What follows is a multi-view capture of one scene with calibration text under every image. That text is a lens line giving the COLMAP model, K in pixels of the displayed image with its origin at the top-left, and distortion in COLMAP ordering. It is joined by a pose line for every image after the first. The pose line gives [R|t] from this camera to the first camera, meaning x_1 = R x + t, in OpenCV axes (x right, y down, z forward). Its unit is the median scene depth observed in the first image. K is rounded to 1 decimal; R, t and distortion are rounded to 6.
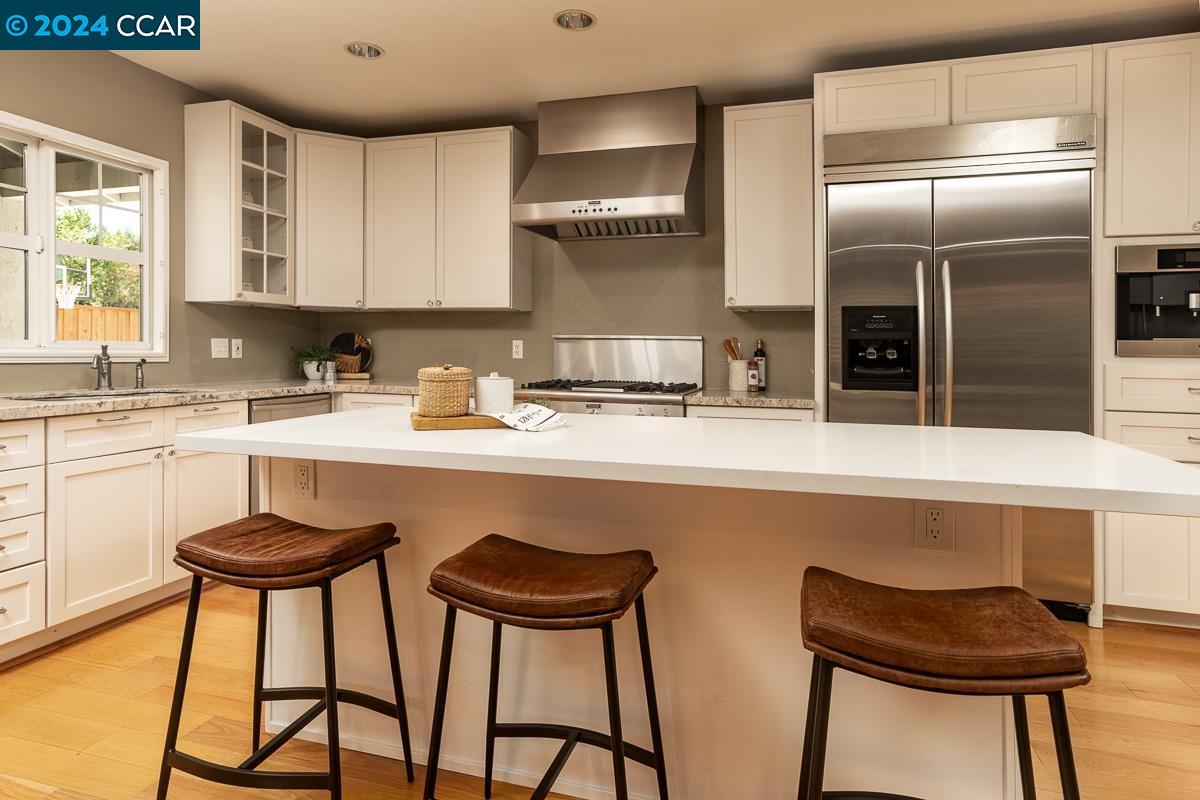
lens RADIAL K [[672.5, 0, 601.5], [0, 672.5, 355.5], [0, 0, 1]] dist [-0.025112, 0.029137]
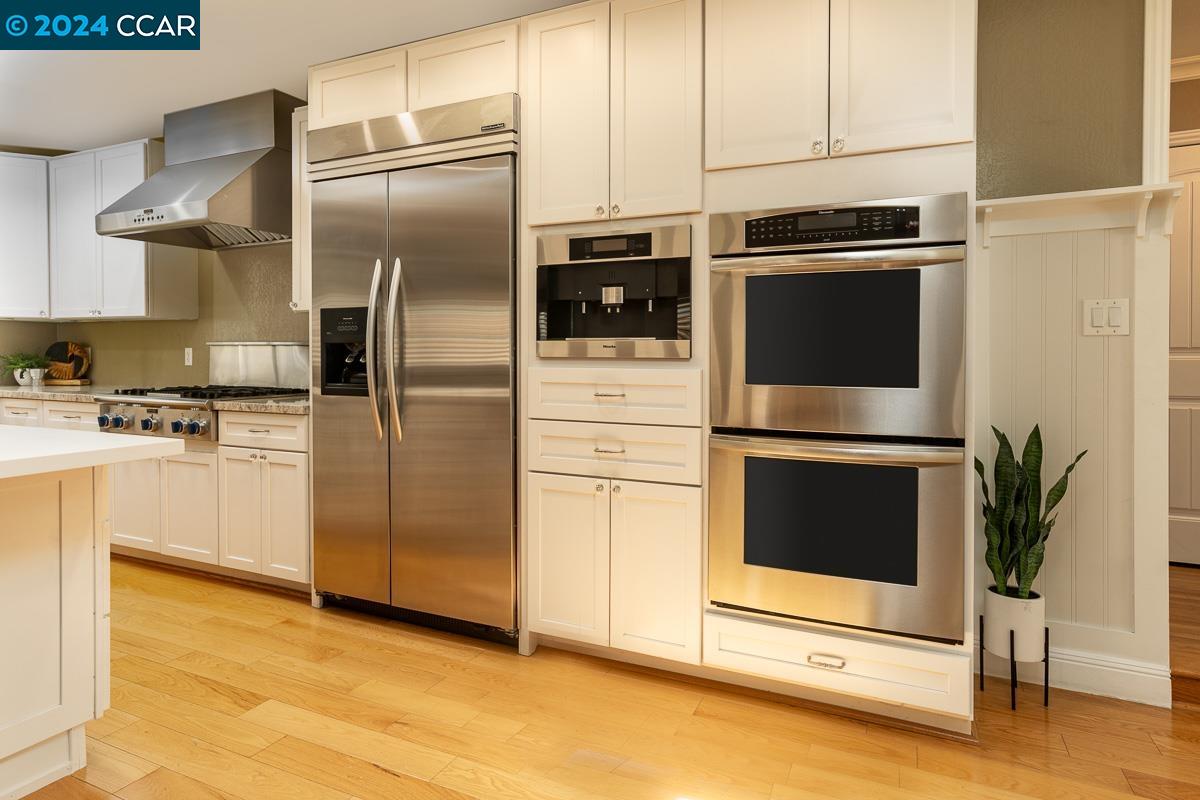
lens RADIAL K [[668.9, 0, 601.3], [0, 668.9, 367.9], [0, 0, 1]] dist [-0.001255, 0.028052]
pose [[0.987565, -0.005148, -0.157129, 0.797945], [0.006355, 0.999954, 0.007175, 0.006497], [0.157084, -0.008084, 0.987552, 0.094772]]
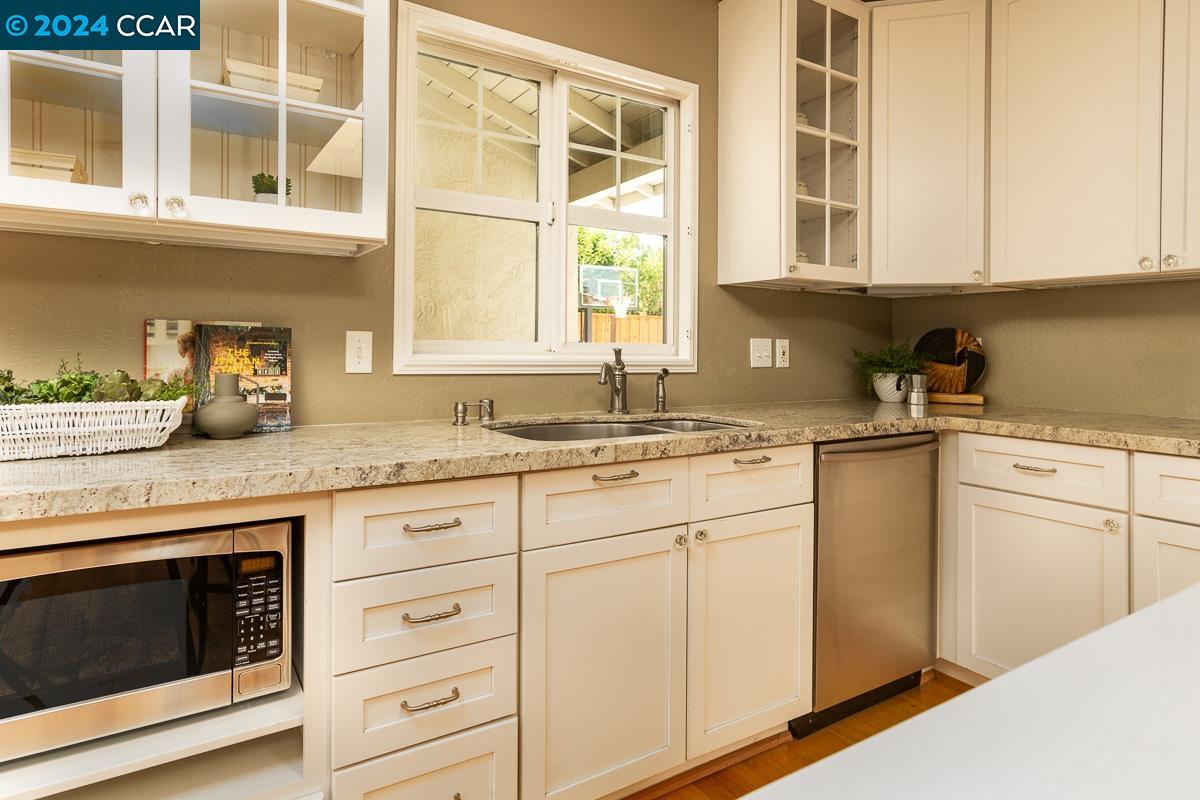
lens RADIAL K [[672.5, 0, 601.5], [0, 672.5, 355.5], [0, 0, 1]] dist [-0.025112, 0.029137]
pose [[0.755609, 0.003613, -0.655013, -0.267920], [-0.007504, 0.999967, -0.003140, -0.005381], [0.654980, 0.007288, 0.755611, 0.412407]]
